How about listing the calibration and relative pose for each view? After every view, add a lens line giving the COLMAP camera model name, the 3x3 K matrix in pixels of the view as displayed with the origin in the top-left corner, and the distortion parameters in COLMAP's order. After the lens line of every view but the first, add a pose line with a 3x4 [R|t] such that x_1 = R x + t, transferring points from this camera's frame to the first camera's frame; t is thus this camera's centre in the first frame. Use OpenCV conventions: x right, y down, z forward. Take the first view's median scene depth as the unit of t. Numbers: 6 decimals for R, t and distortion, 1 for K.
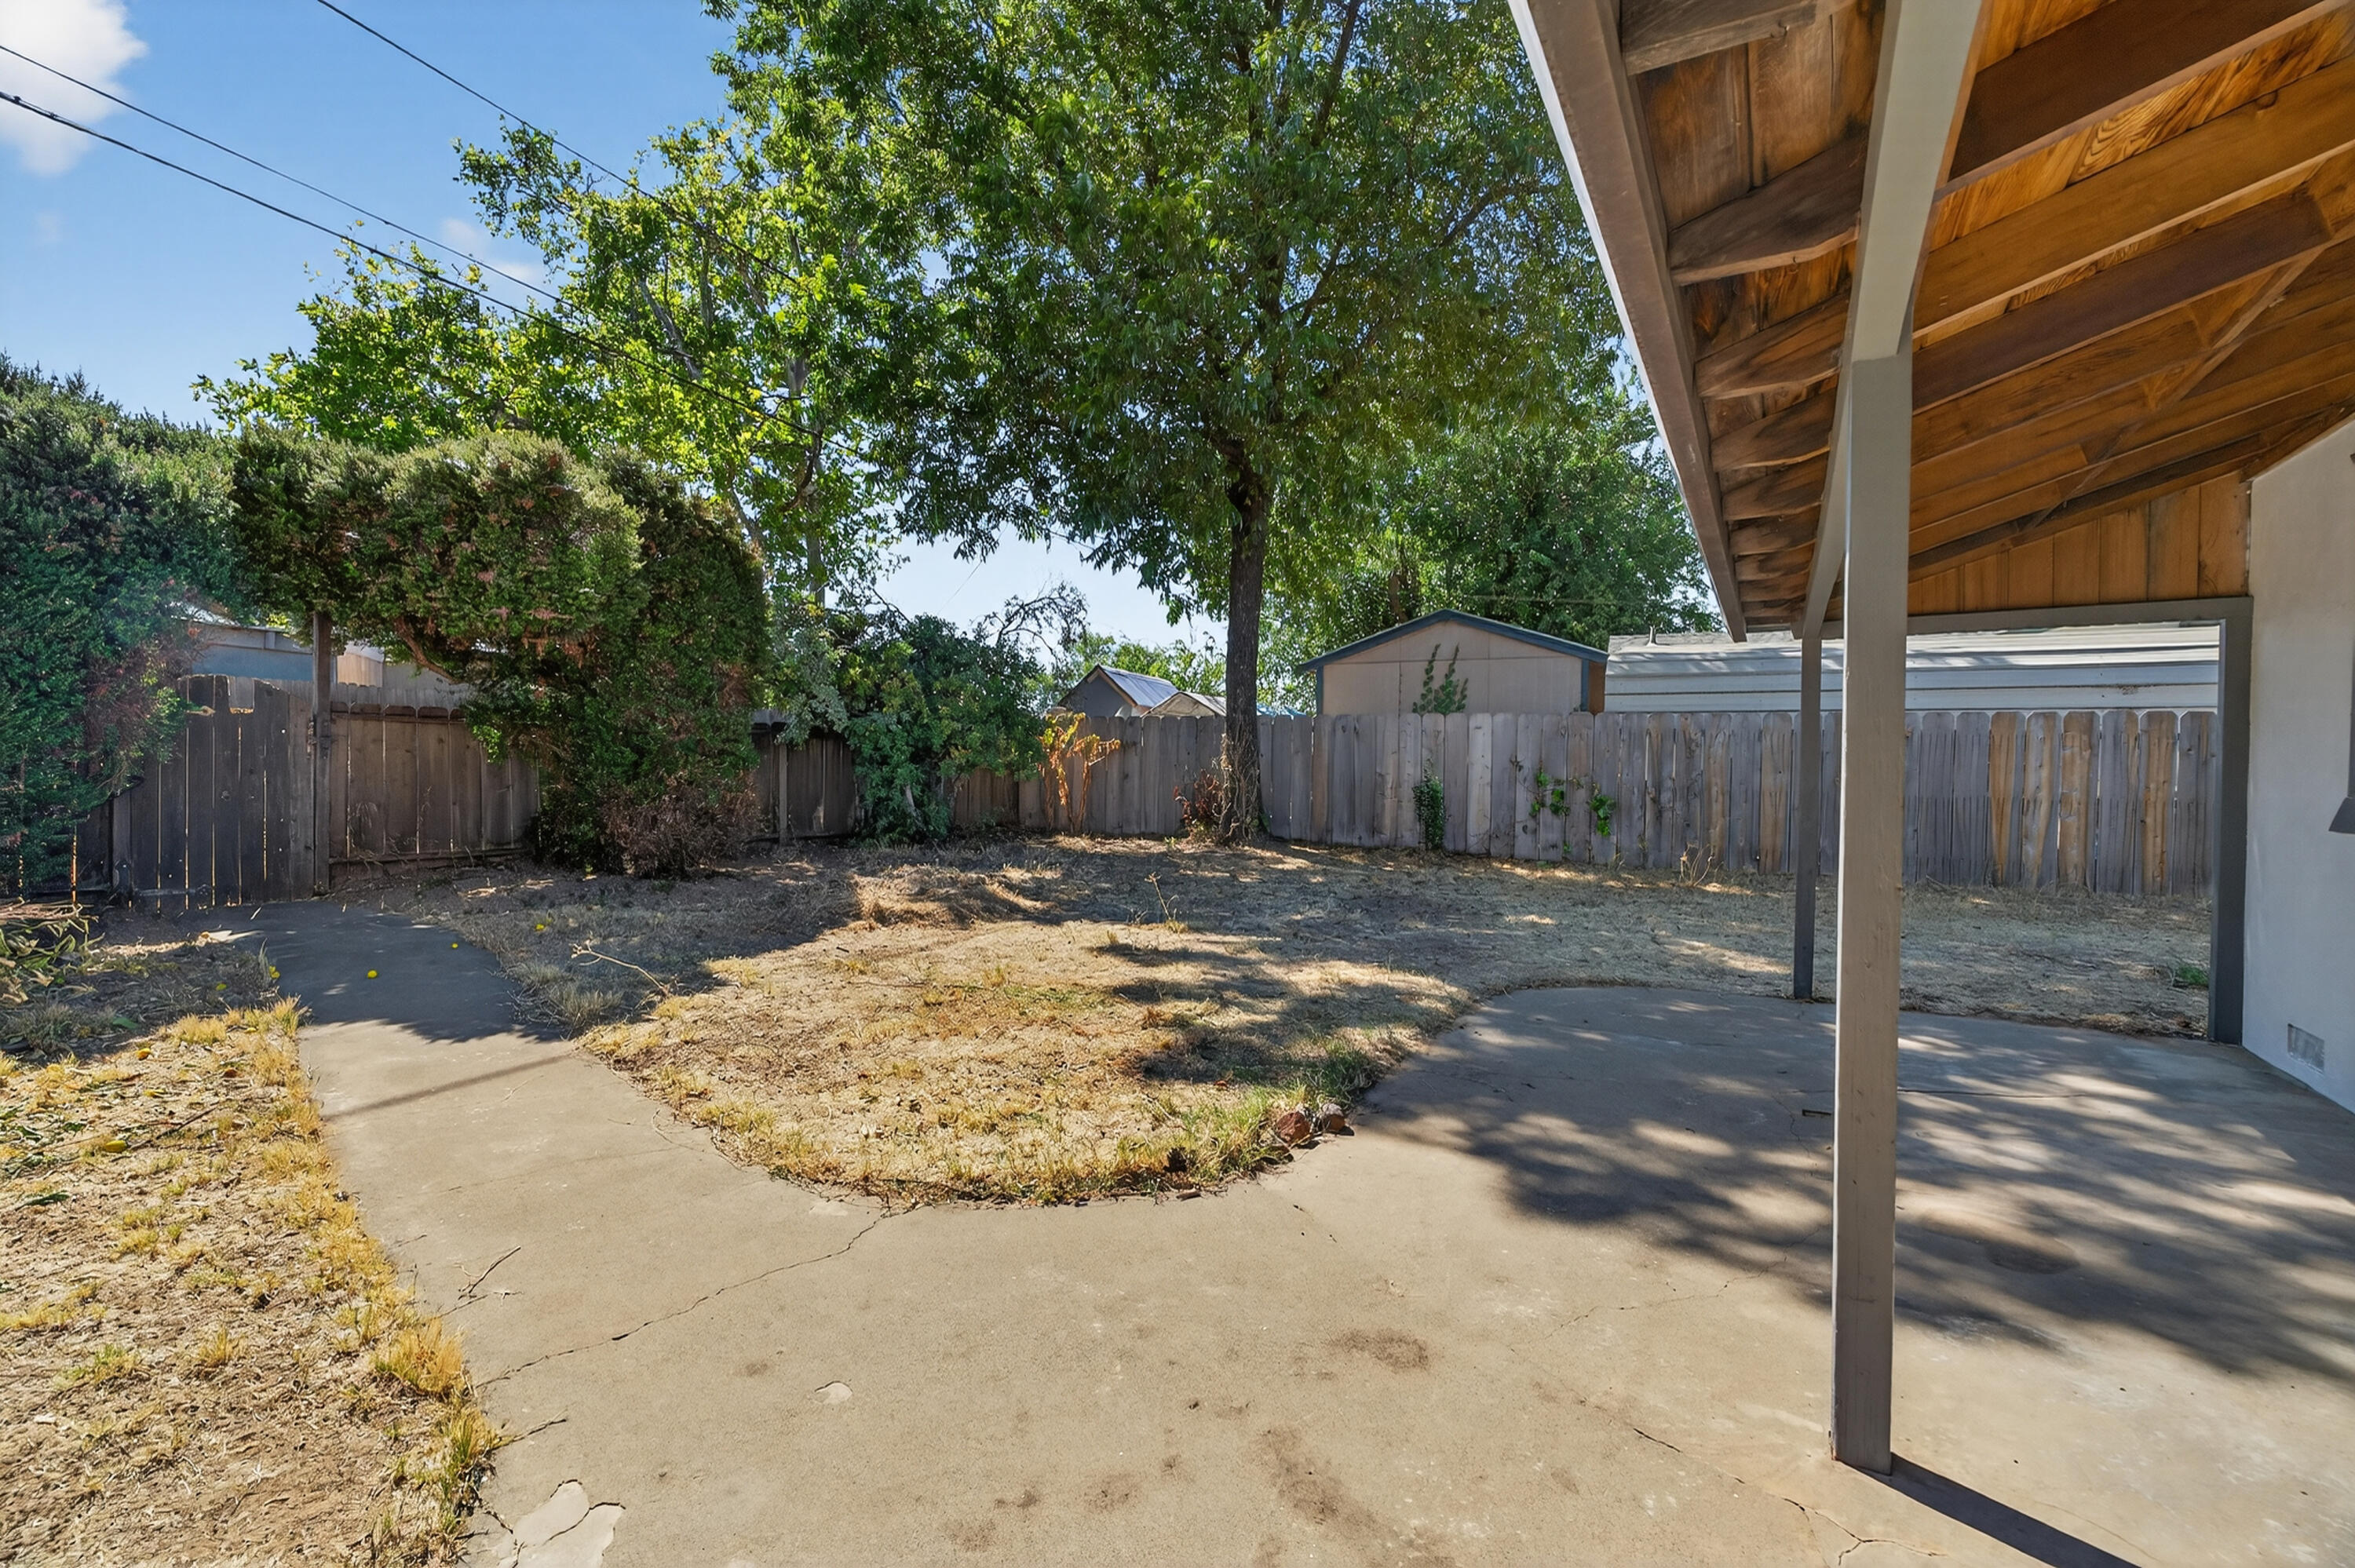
lens RADIAL K [[1043.2, 0, 1174.1], [0, 1043.2, 783.6], [0, 0, 1]] dist [-0.000466, -0.000516]
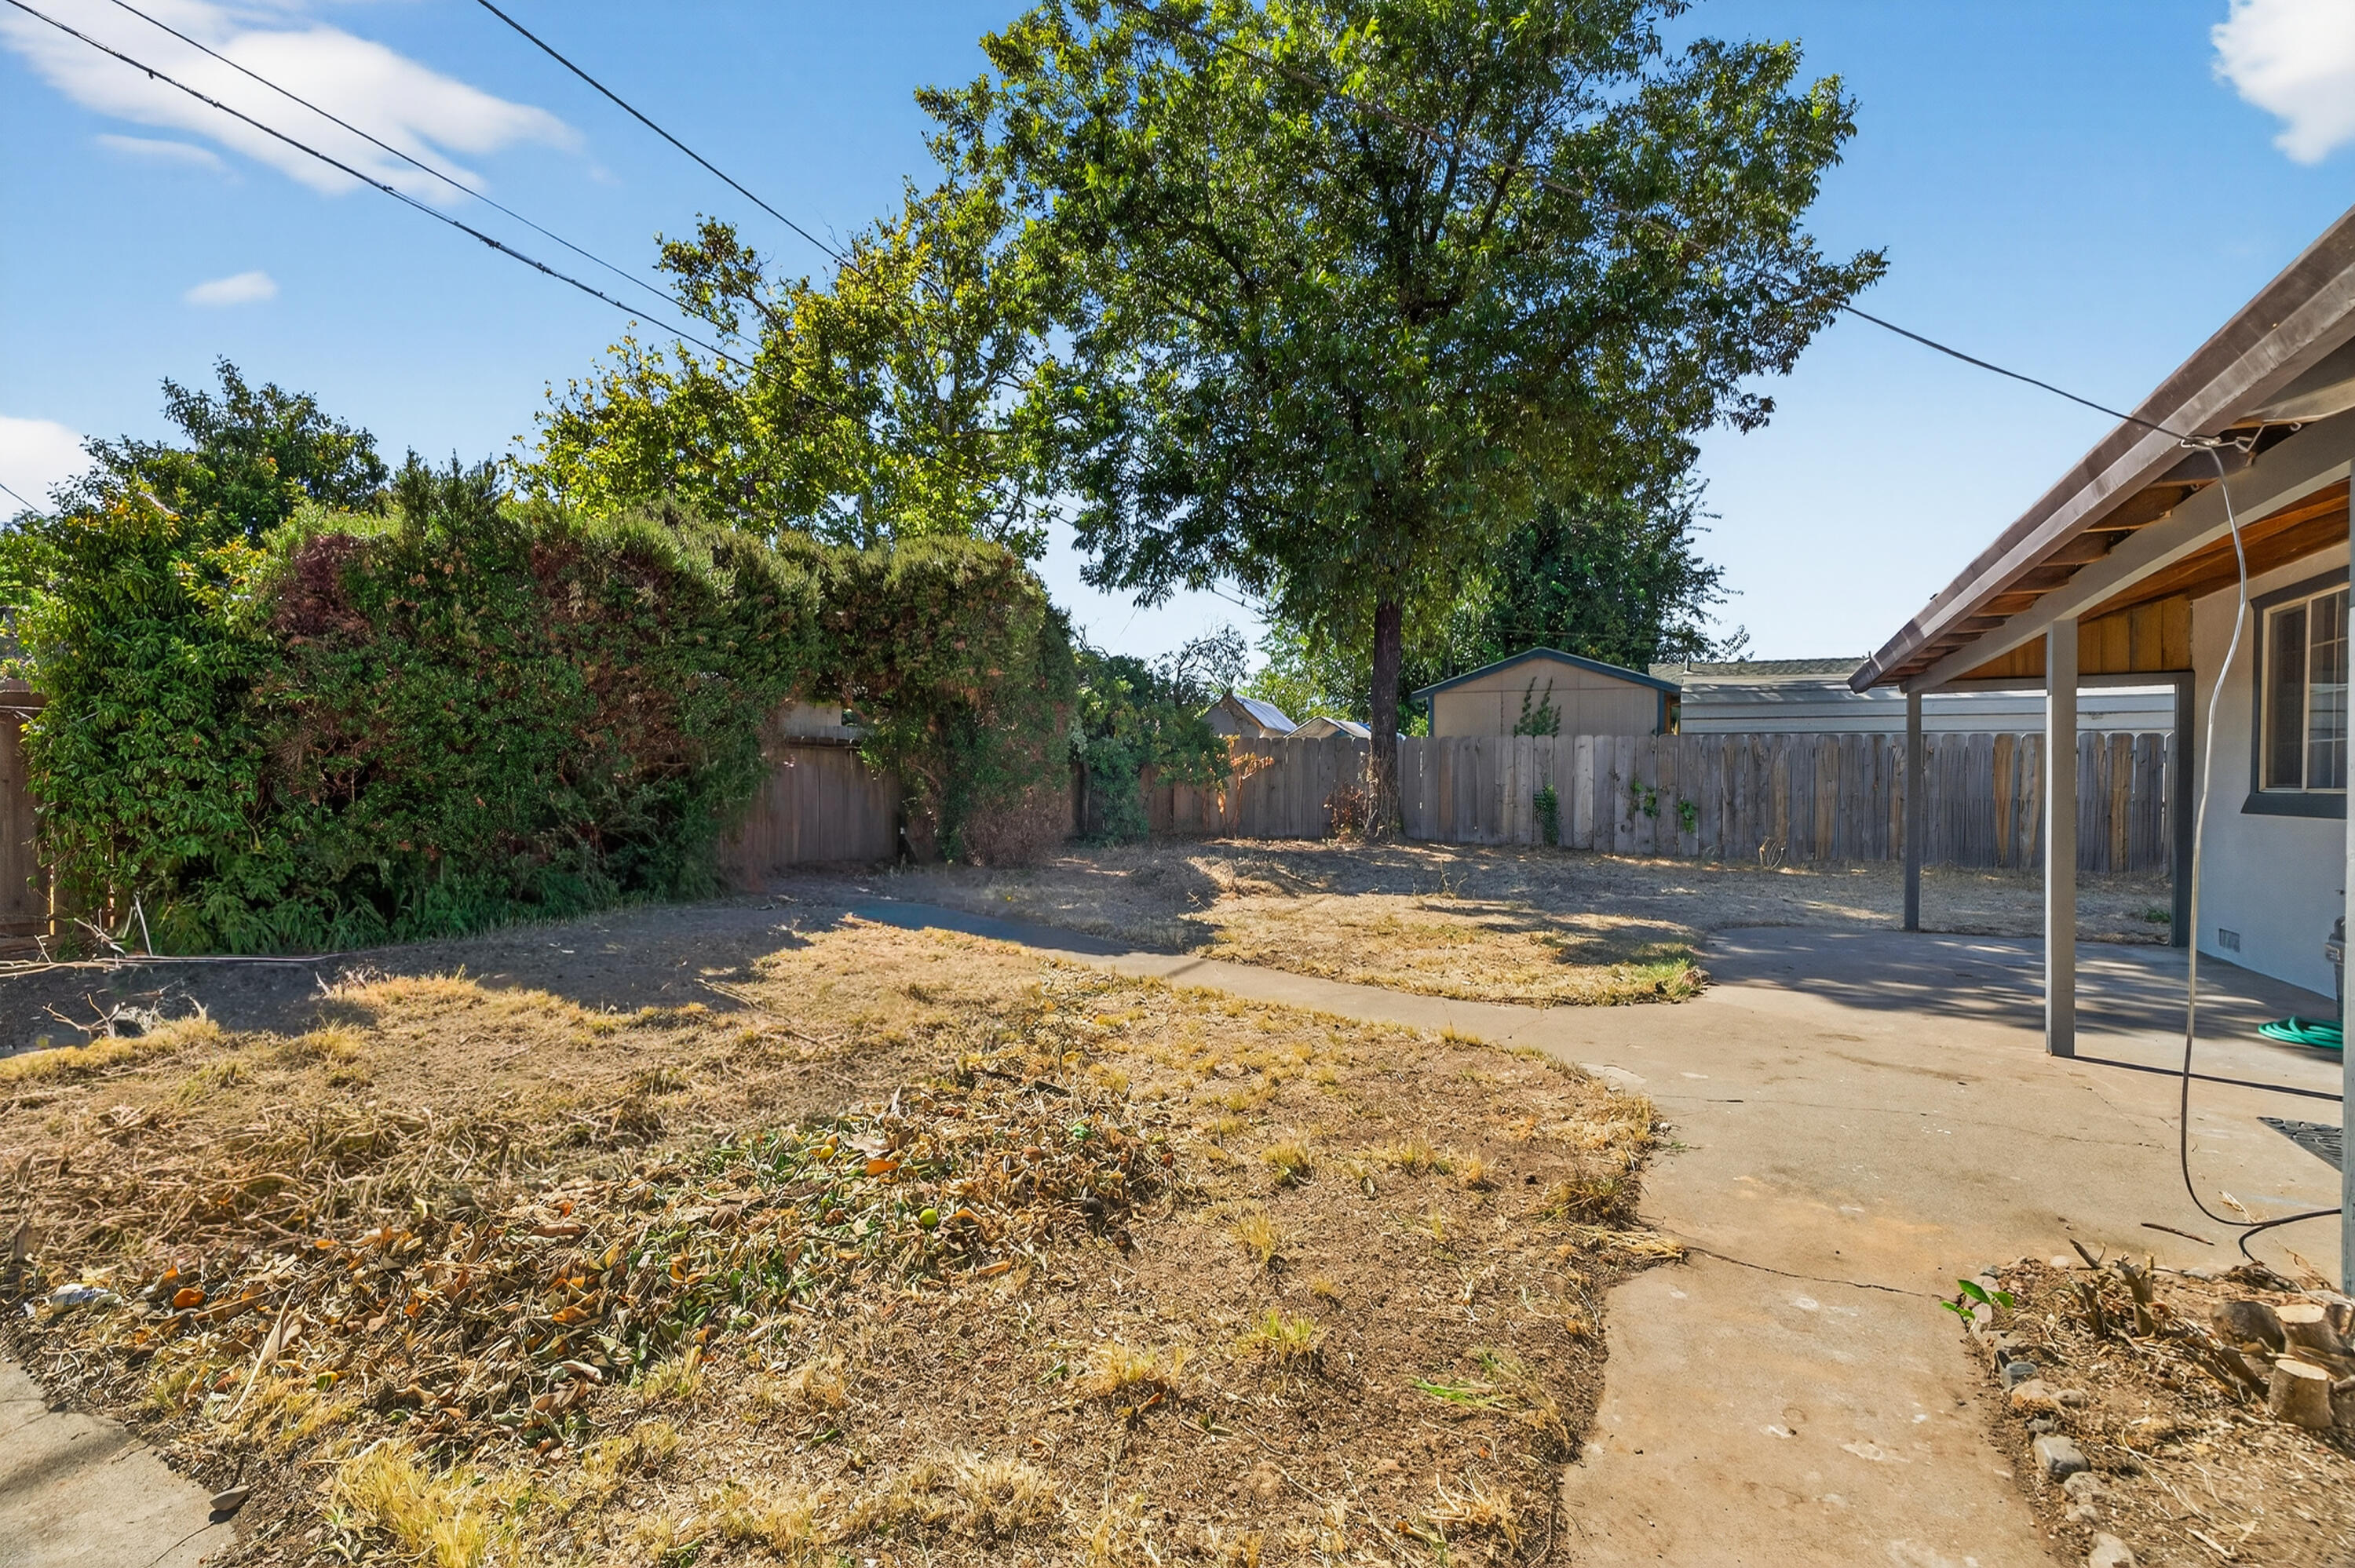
lens RADIAL K [[1043.2, 0, 1180.9], [0, 1043.2, 787.3], [0, 0, 1]] dist [-0.000466, -0.000516]
pose [[0.999210, -0.007075, 0.039111, -0.235500], [0.007400, 0.999939, -0.008180, 0.001181], [-0.039051, 0.008463, 0.999201, -0.216678]]
